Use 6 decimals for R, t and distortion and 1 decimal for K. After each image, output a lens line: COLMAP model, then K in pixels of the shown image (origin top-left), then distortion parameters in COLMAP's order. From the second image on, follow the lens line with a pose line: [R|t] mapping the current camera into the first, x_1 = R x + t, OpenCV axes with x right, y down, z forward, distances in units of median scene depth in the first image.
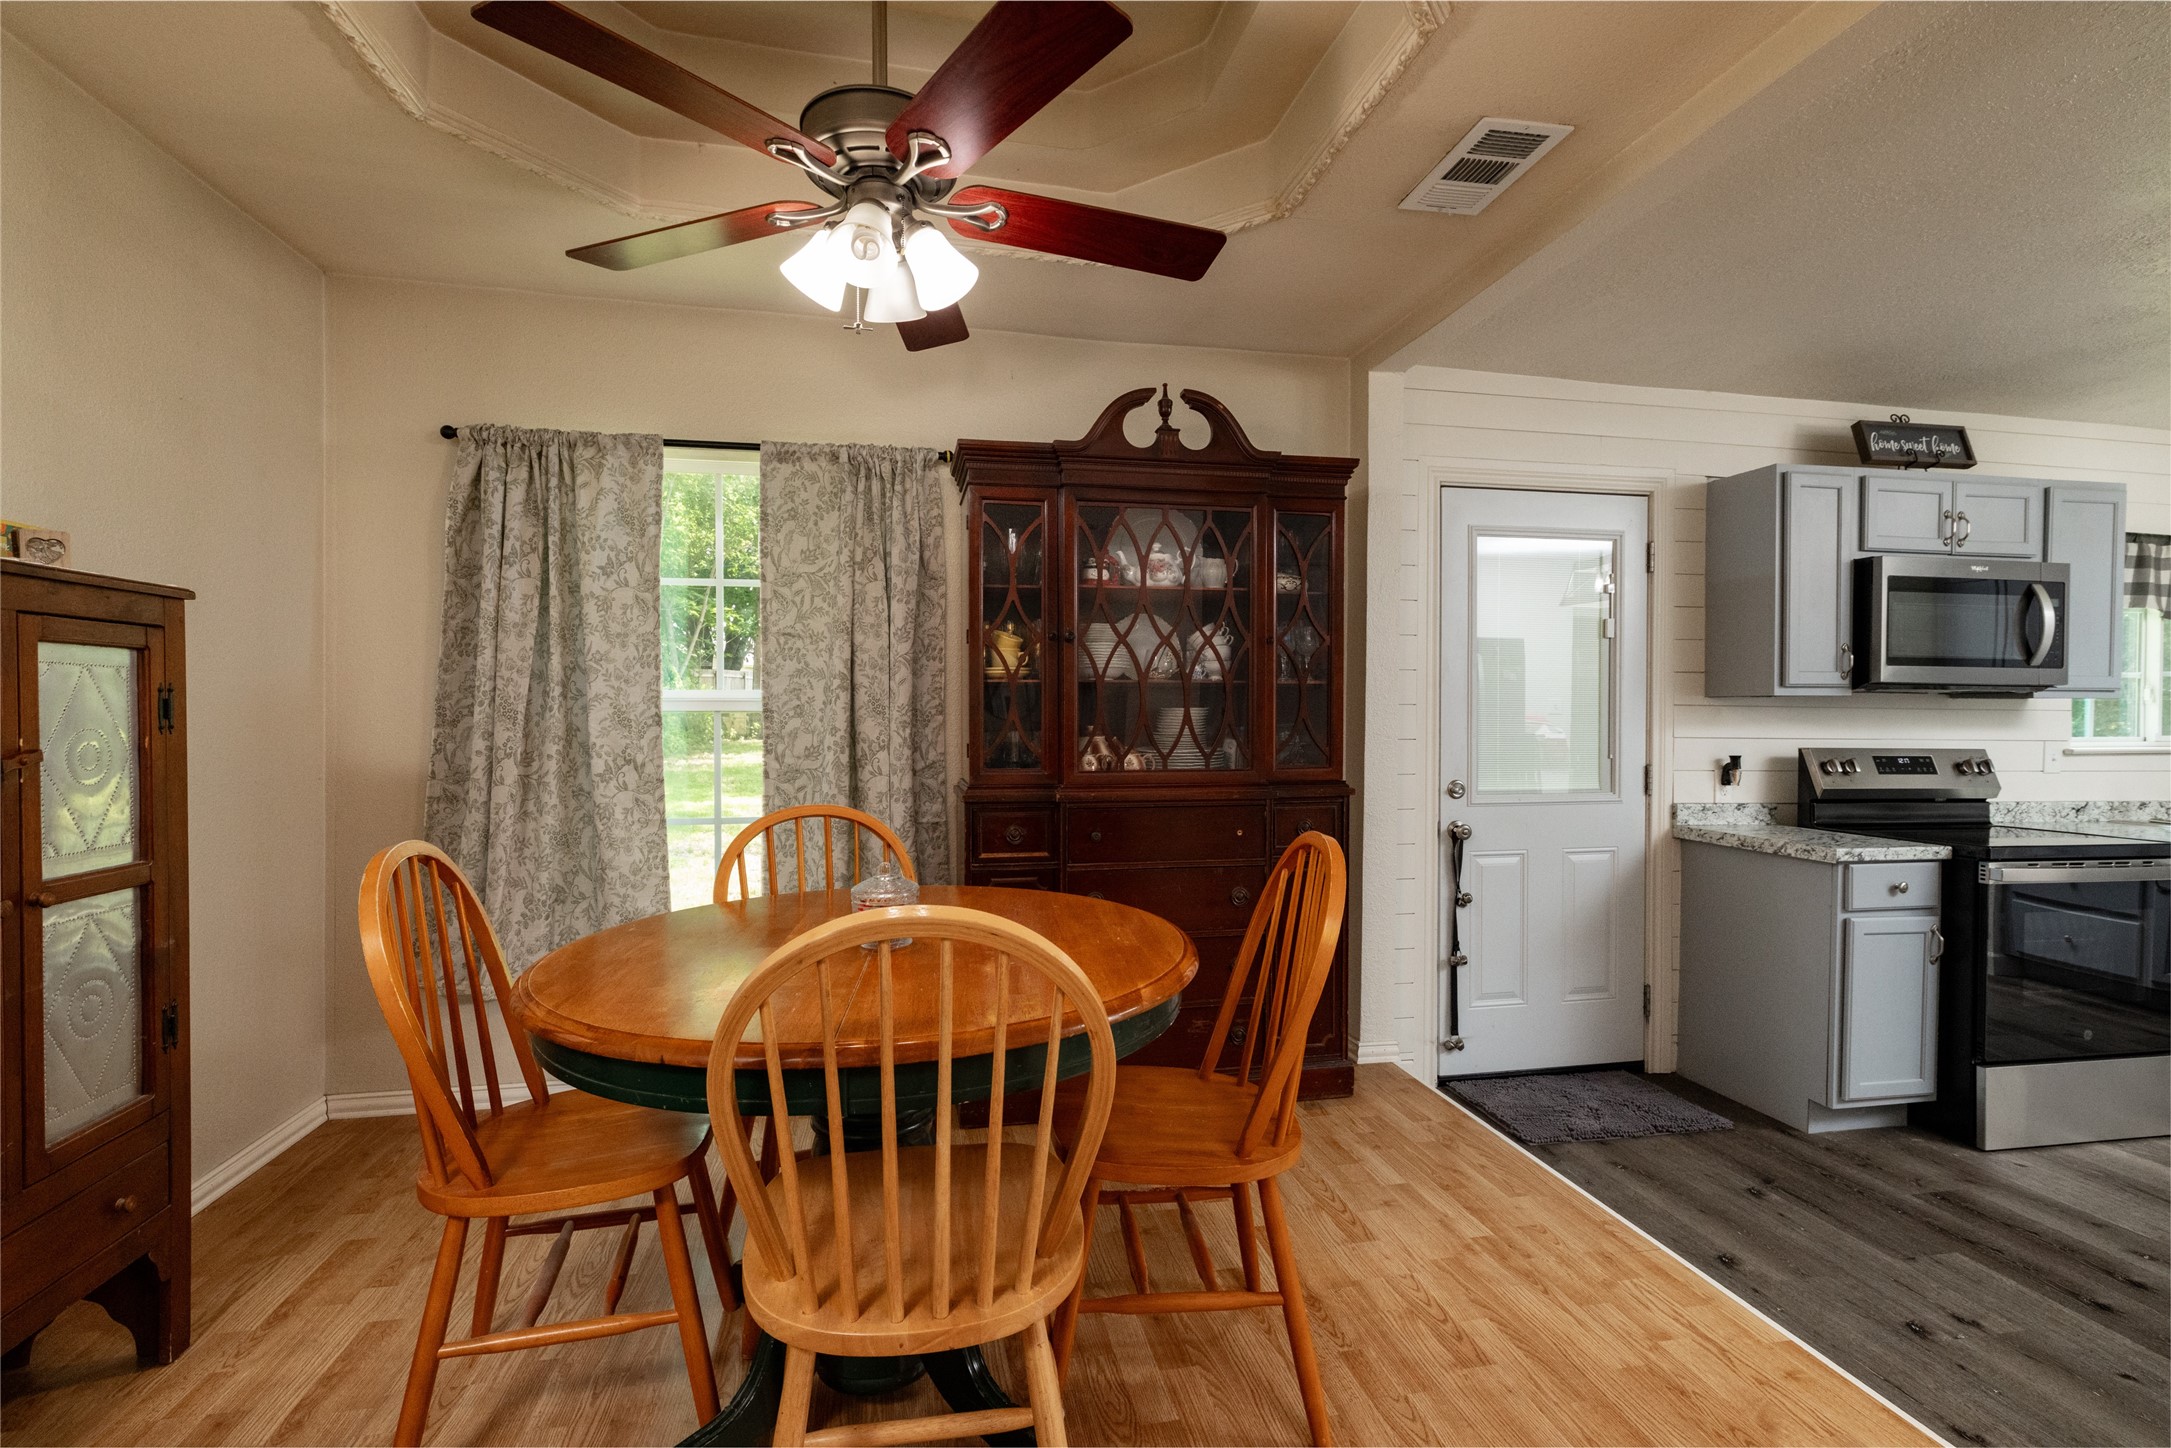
lens RADIAL K [[1005.8, 0, 1086.9], [0, 1005.8, 724.7], [0, 0, 1]] dist [-0.000896, 0.001550]
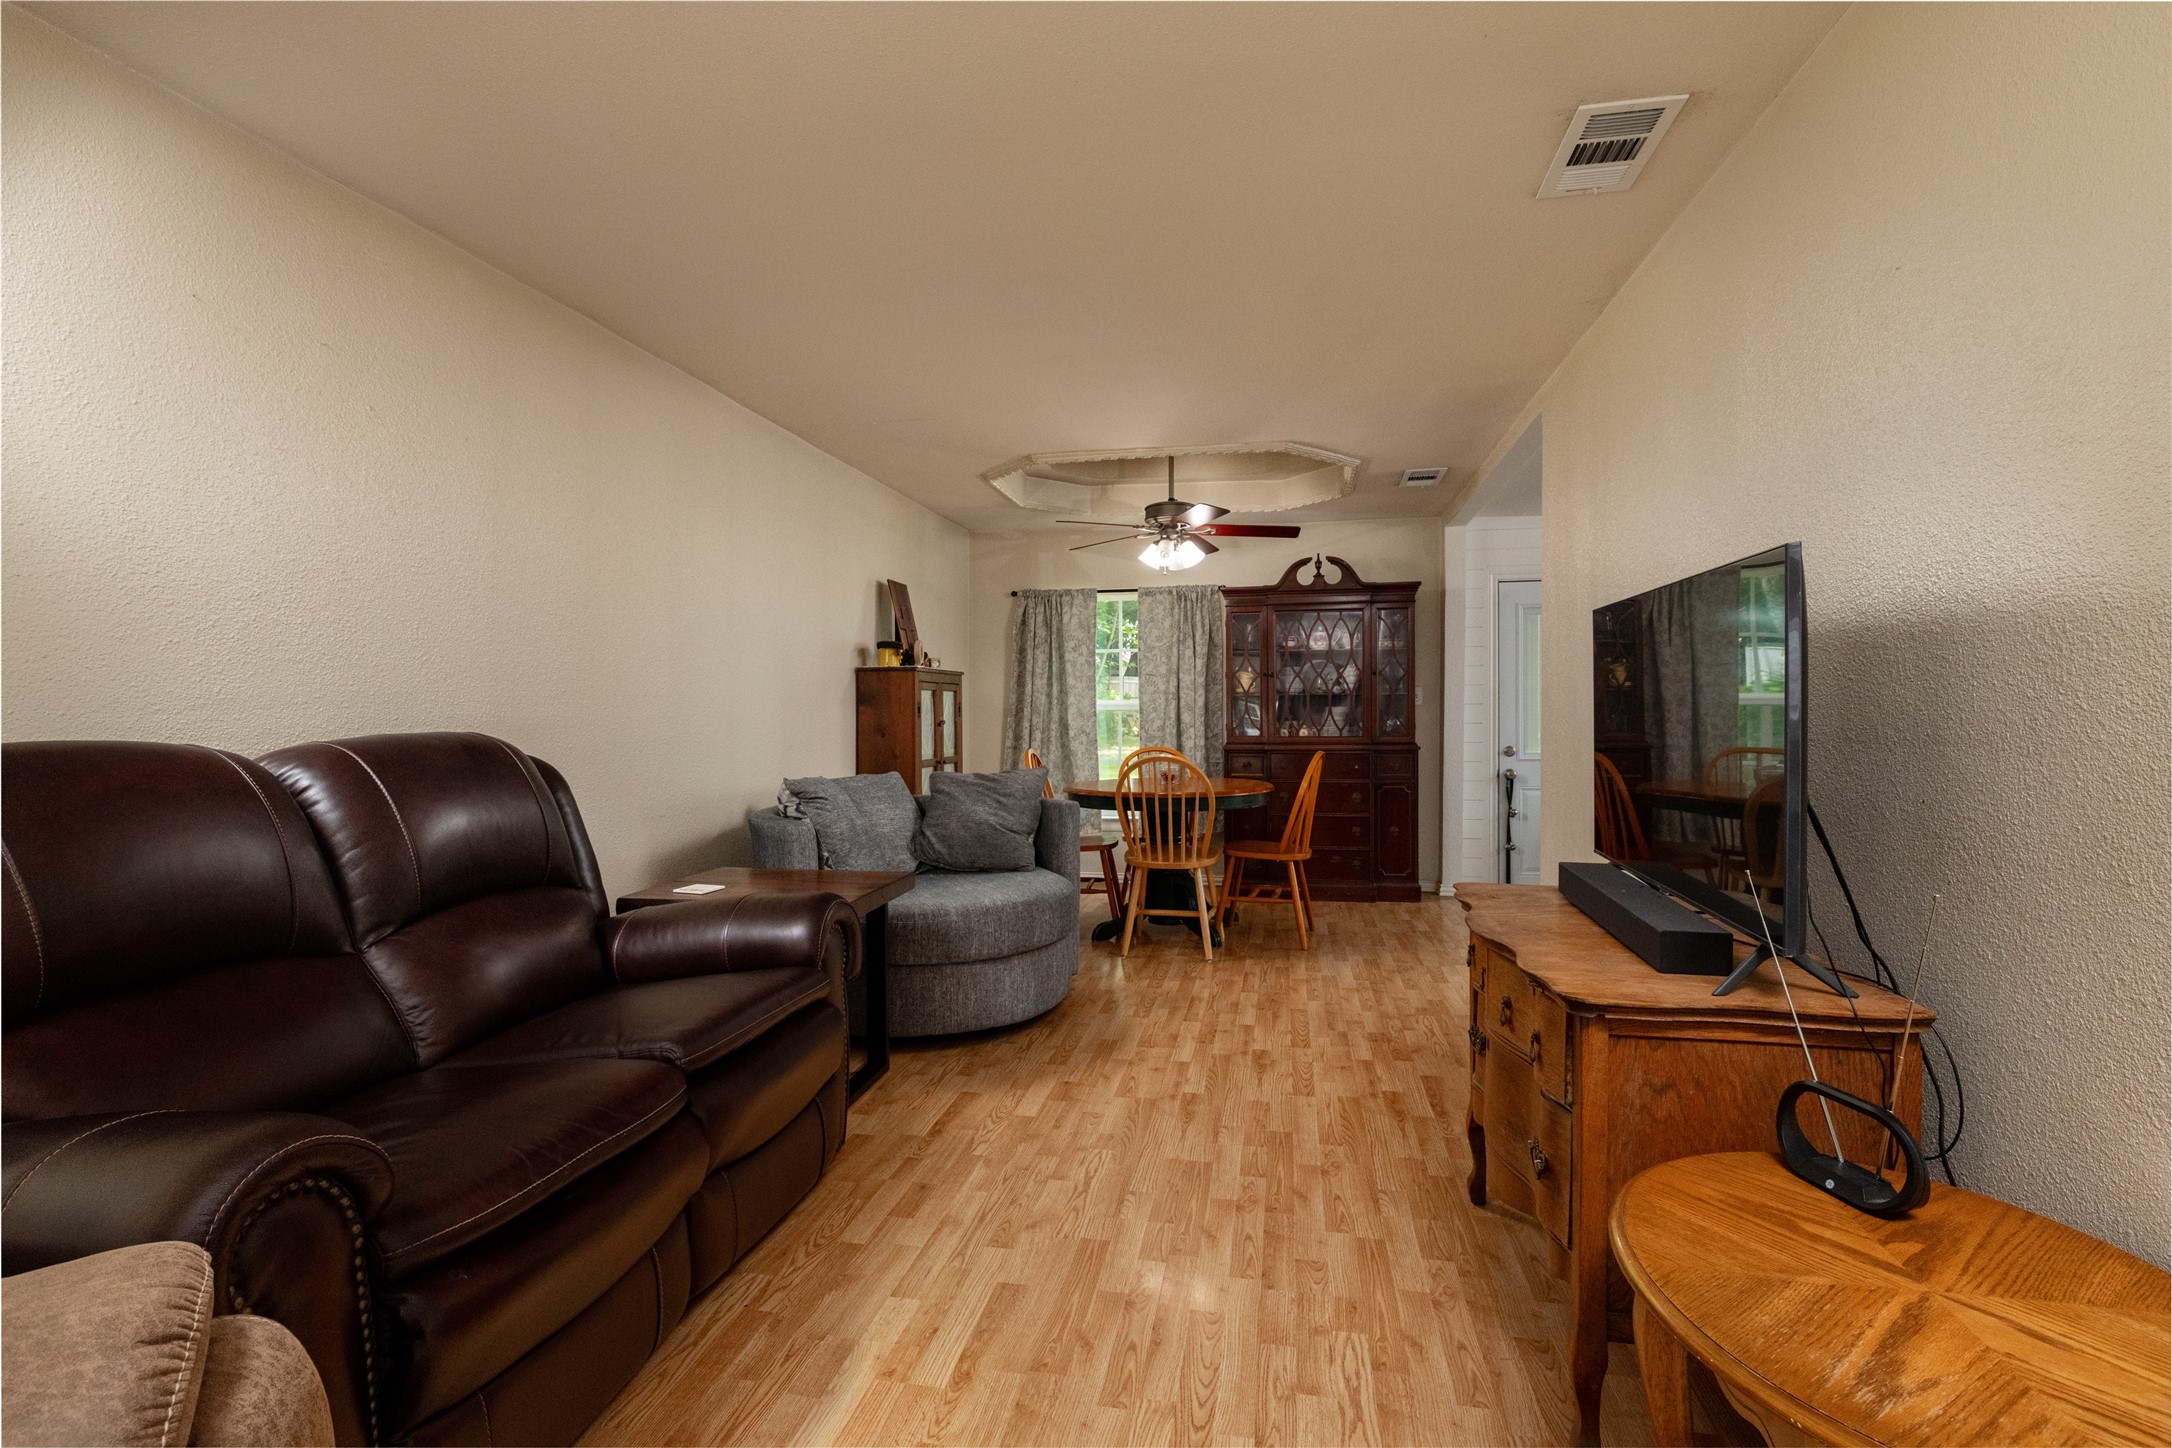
lens RADIAL K [[1006.3, 0, 1088.0], [0, 1006.3, 722.6], [0, 0, 1]] dist [-0.000896, 0.001550]
pose [[0.925621, -0.001366, -0.378450, 0.415791], [0.000552, 0.999997, -0.002260, 0.019888], [0.378452, 0.001883, 0.925619, -1.103034]]
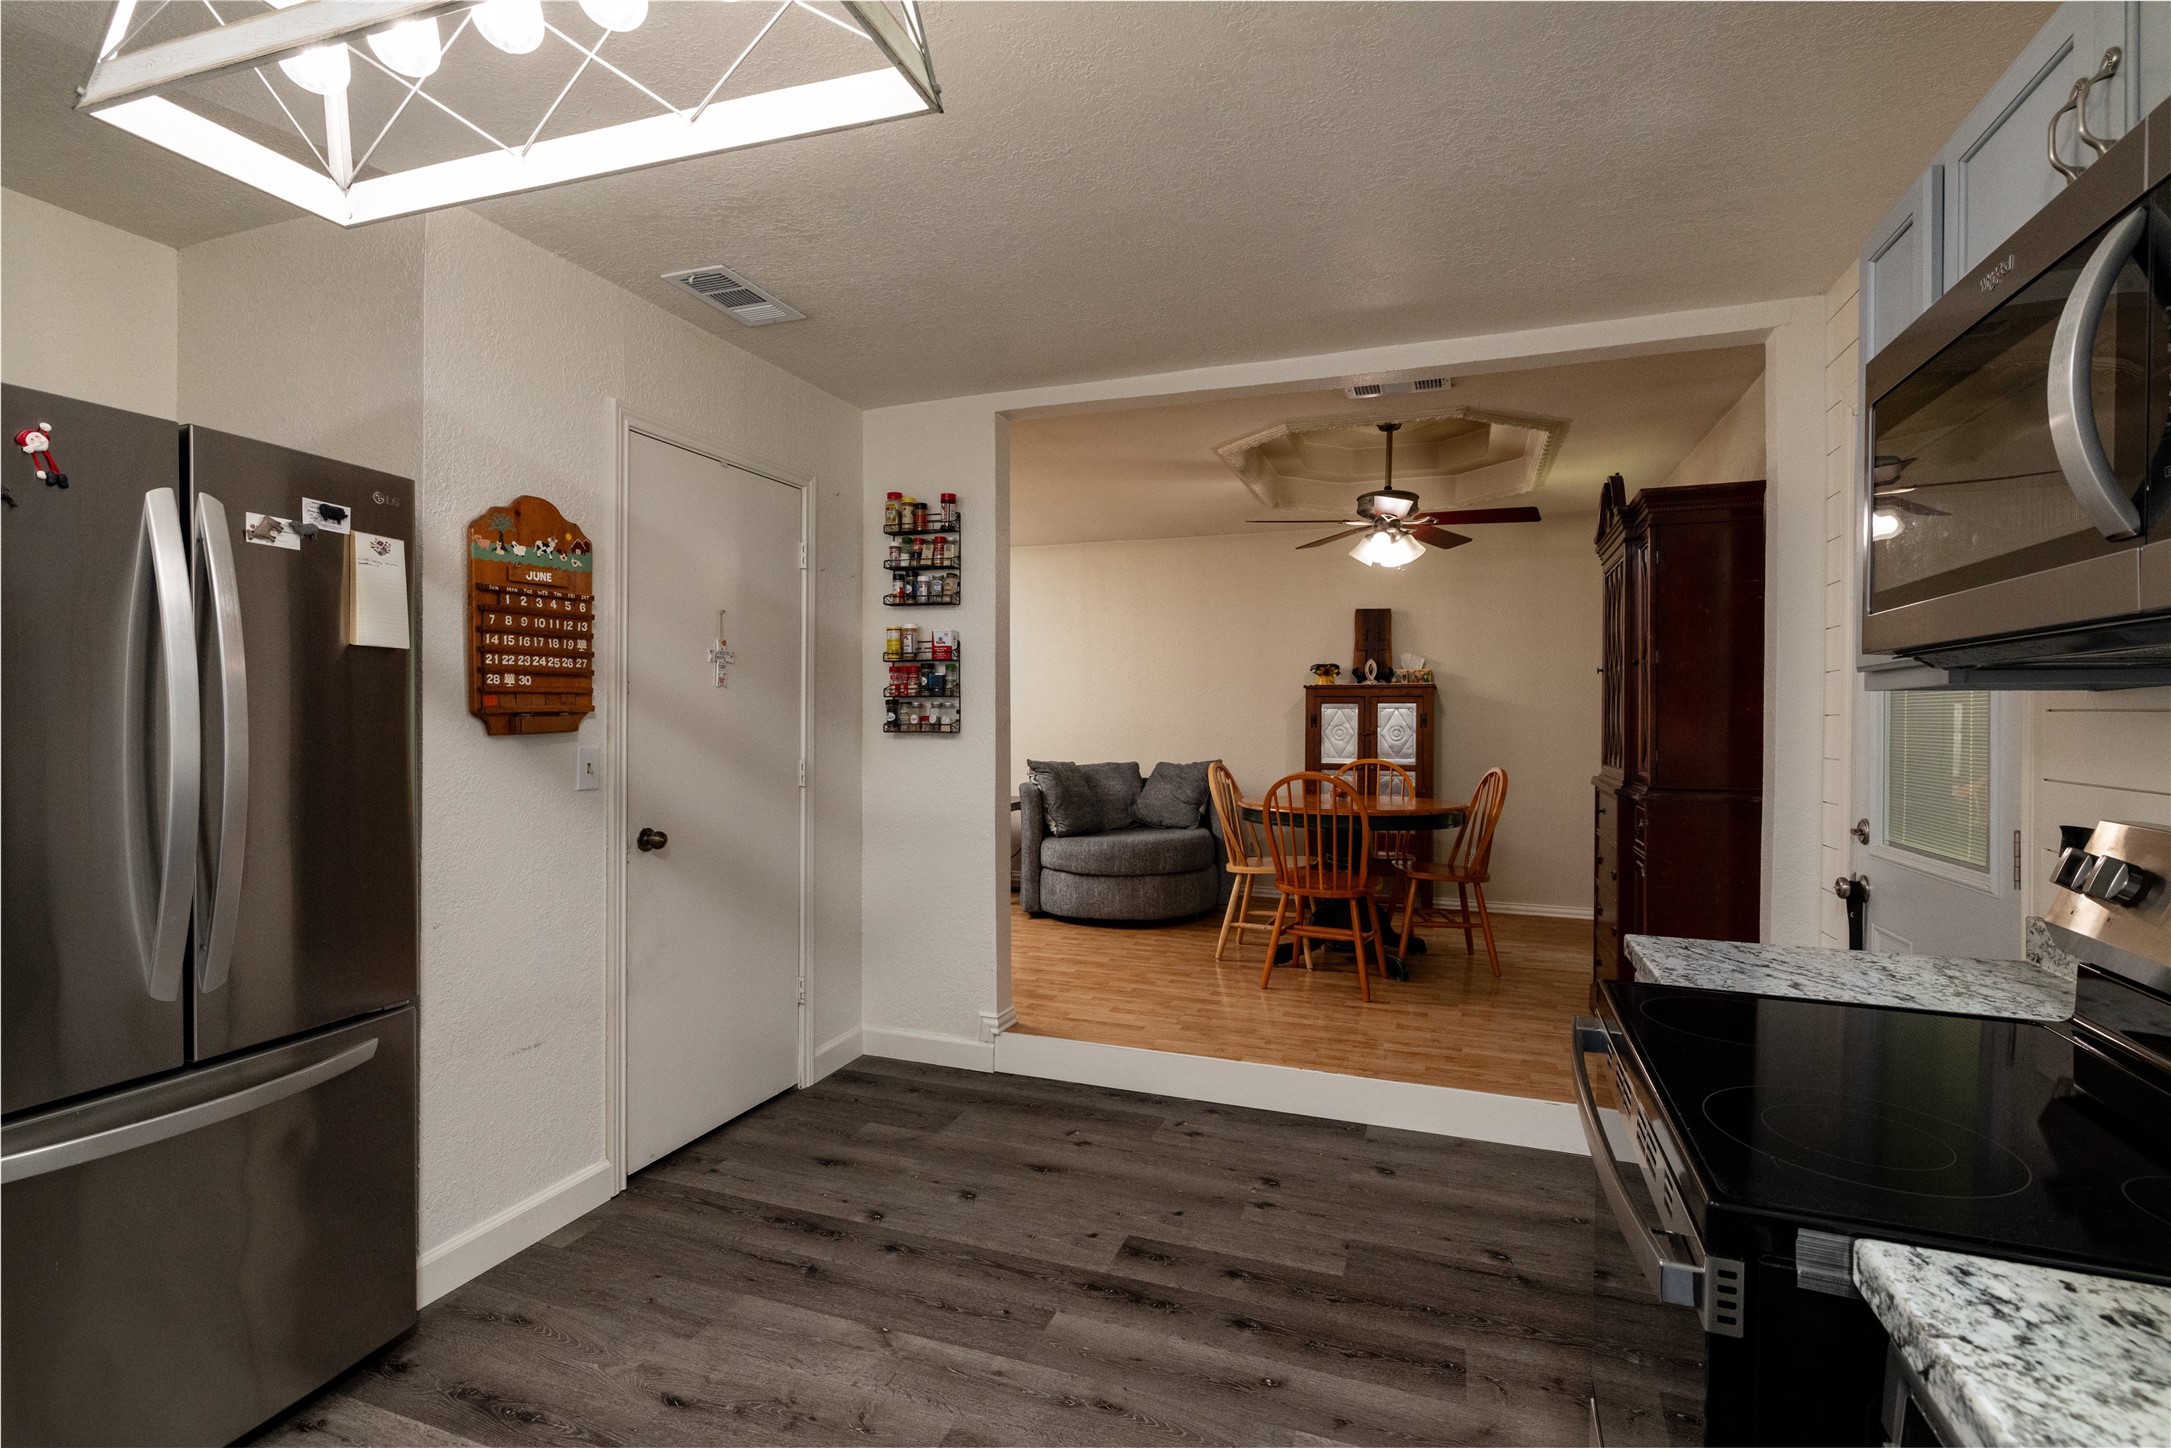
lens RADIAL K [[1005.8, 0, 1085.2], [0, 1005.8, 719.2], [0, 0, 1]] dist [-0.000896, 0.001550]
pose [[-0.519256, -0.004257, -0.854608, 1.509805], [-0.018594, 0.999807, 0.006317, -0.012410], [0.854416, 0.019171, -0.519235, 1.059543]]
